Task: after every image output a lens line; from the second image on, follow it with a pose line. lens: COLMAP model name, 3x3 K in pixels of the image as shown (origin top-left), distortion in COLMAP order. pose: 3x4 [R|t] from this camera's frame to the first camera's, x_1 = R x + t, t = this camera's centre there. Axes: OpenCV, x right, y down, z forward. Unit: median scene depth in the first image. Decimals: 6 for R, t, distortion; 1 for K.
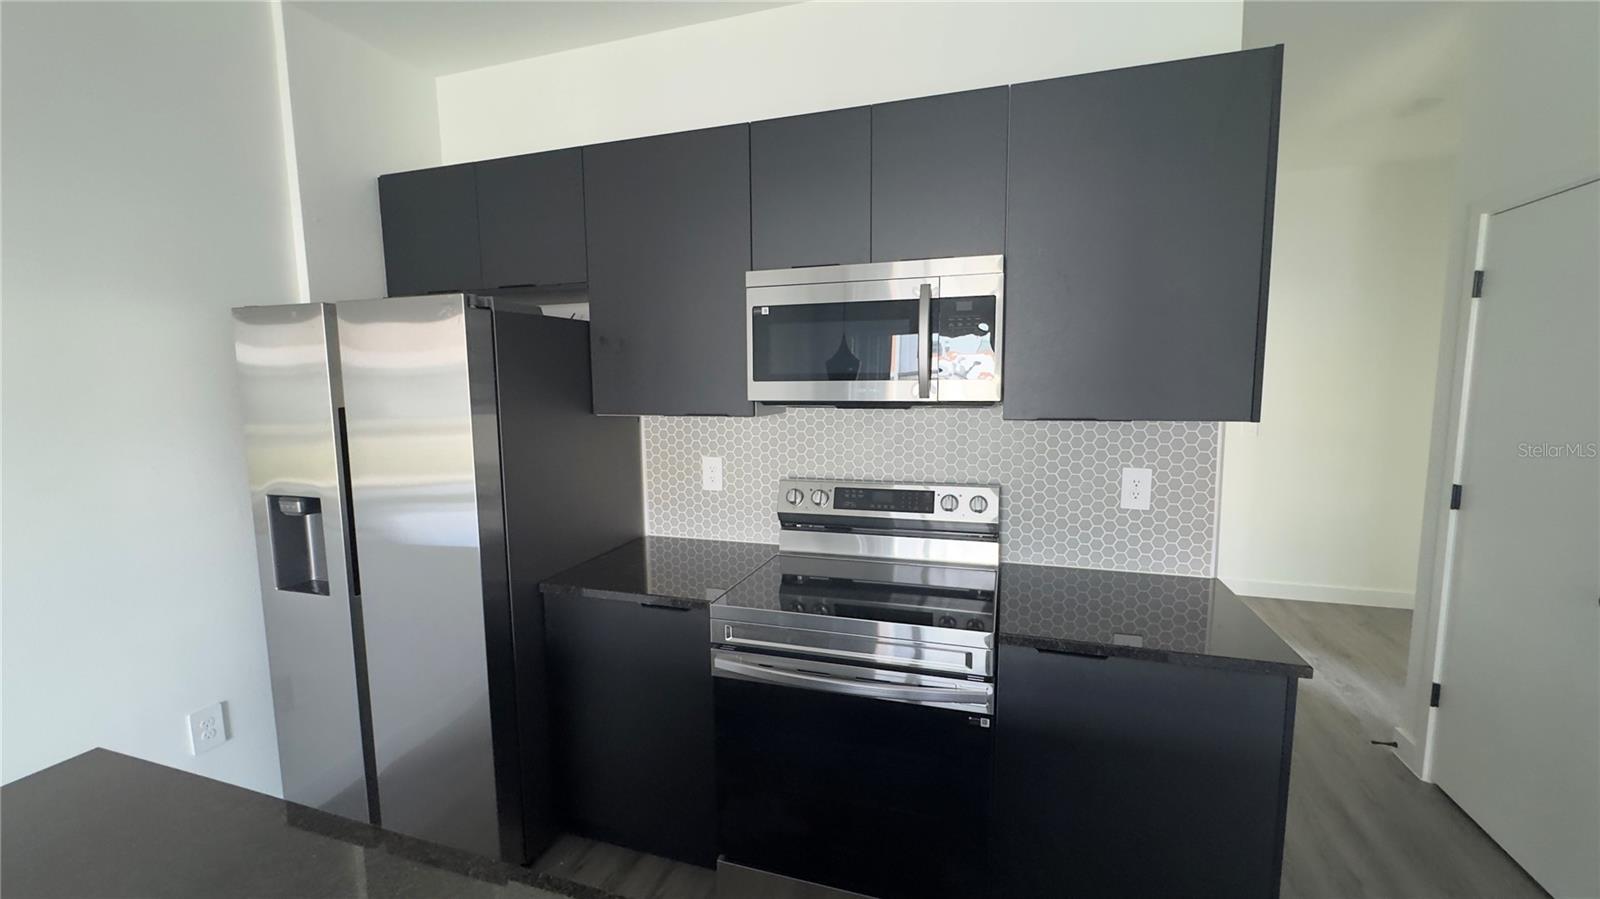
lens RADIAL K [[647.5, 0, 797.7], [0, 647.5, 450.5], [0, 0, 1]] dist [0.000539, -0.000587]
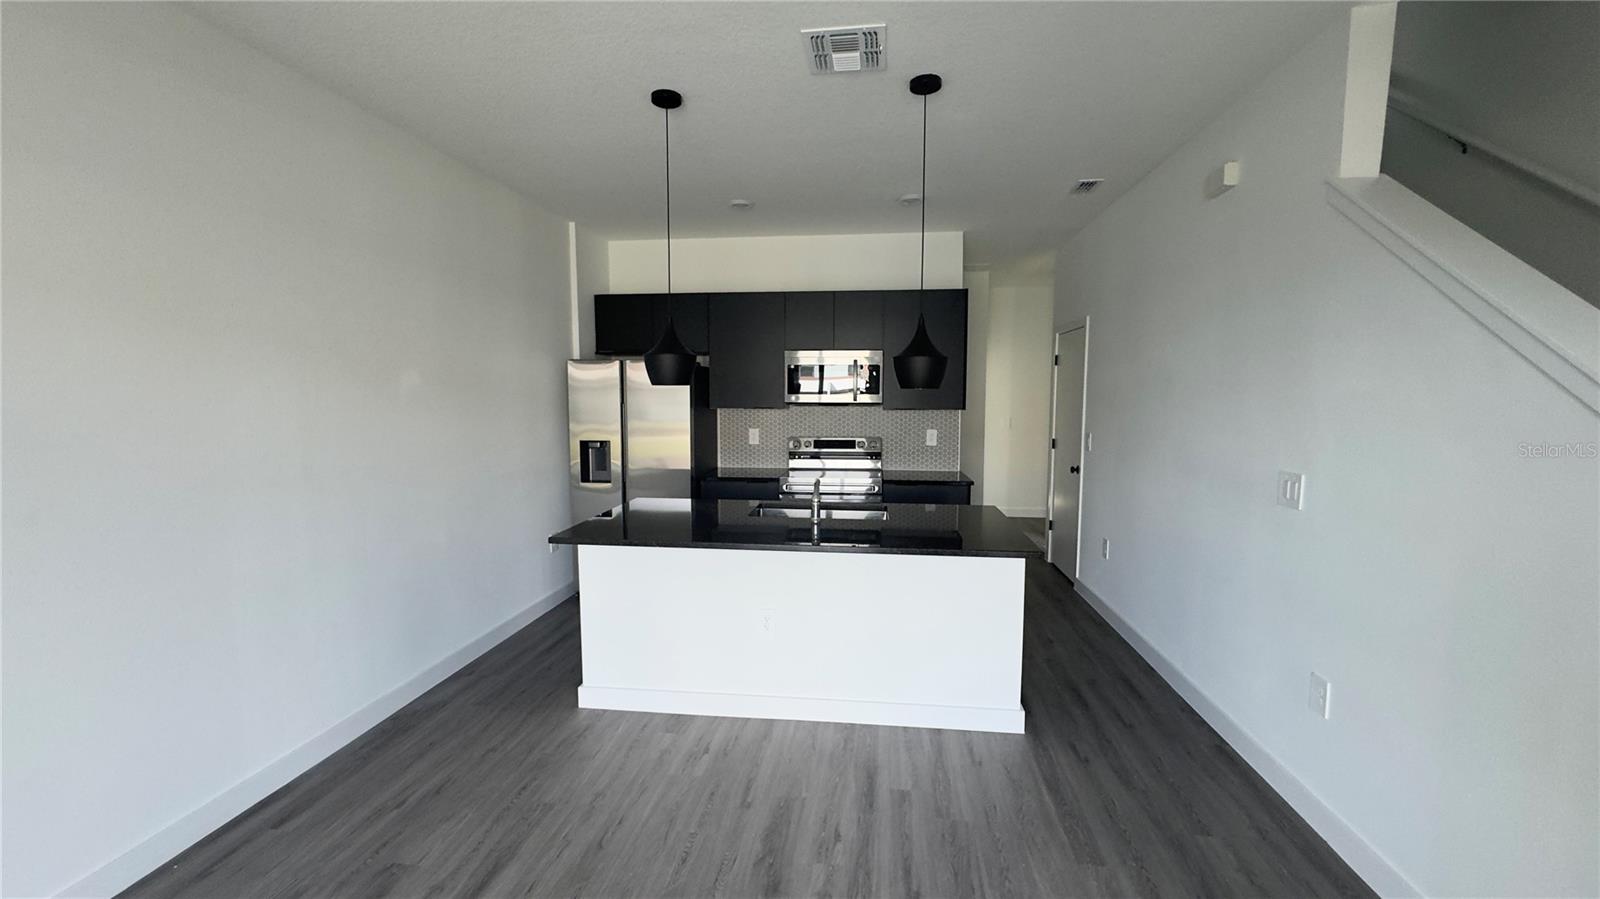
lens RADIAL K [[647.5, 0, 808.4], [0, 647.5, 454.1], [0, 0, 1]] dist [0.000539, -0.000587]
pose [[0.977665, -0.007229, 0.210044, -0.480194], [0.009505, 0.999907, -0.009829, 0.139000], [-0.209953, 0.011605, 0.977643, -1.360005]]
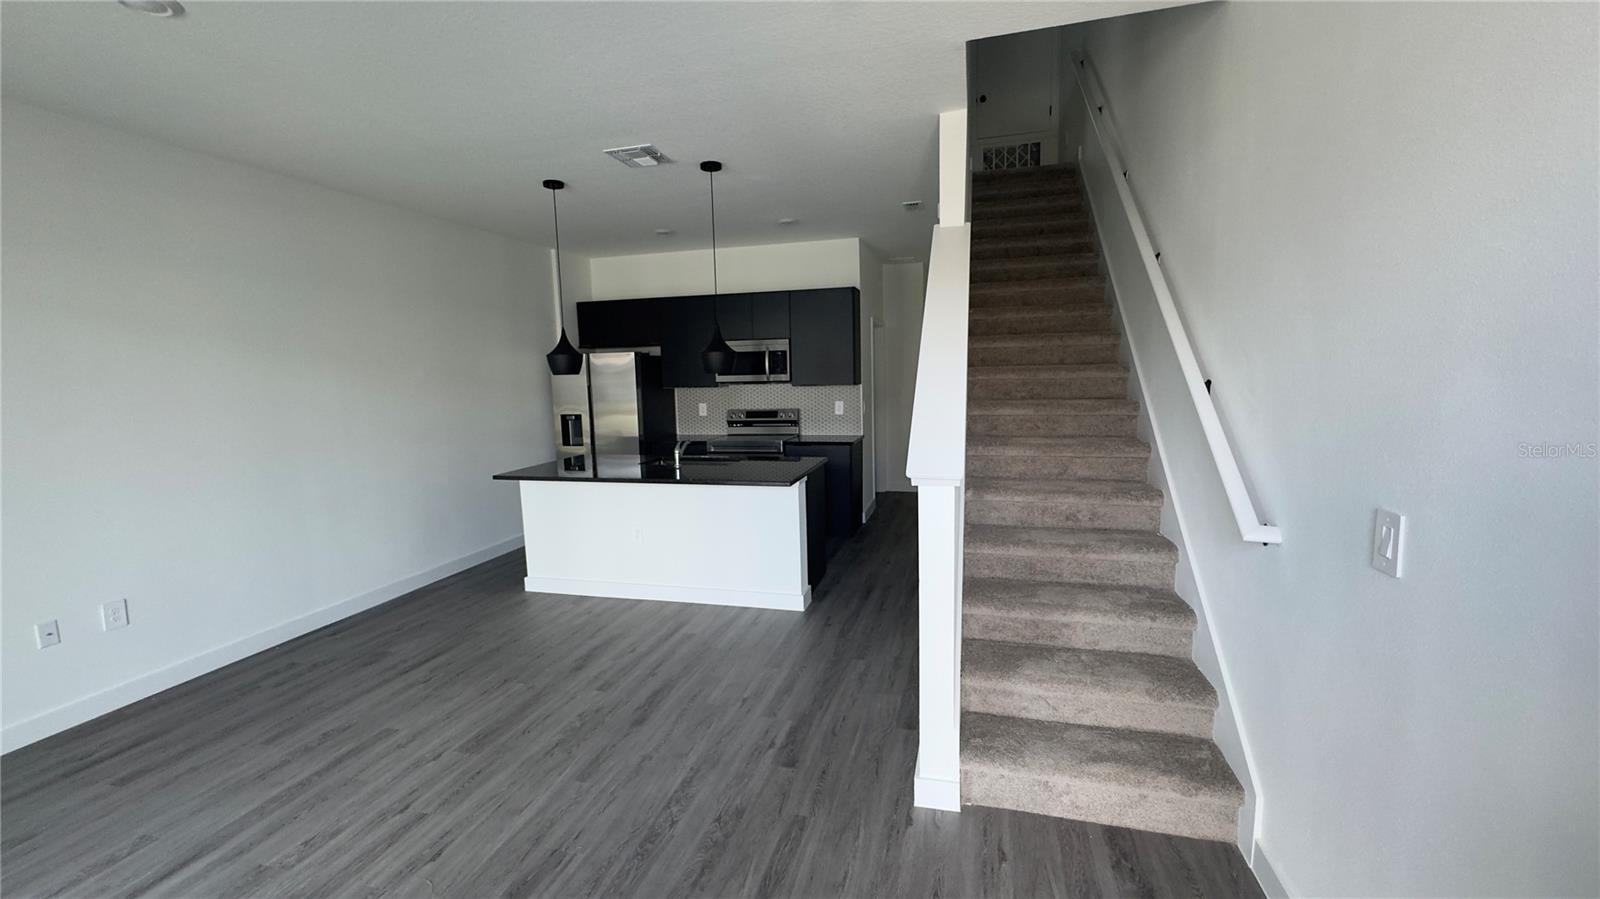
lens RADIAL K [[647.5, 0, 794.0], [0, 647.5, 447.6], [0, 0, 1]] dist [0.000539, -0.000587]
pose [[0.998112, -0.020043, 0.058055, 0.106219], [0.019421, 0.999748, 0.011257, 0.202120], [-0.058266, -0.010109, 0.998250, -2.045694]]
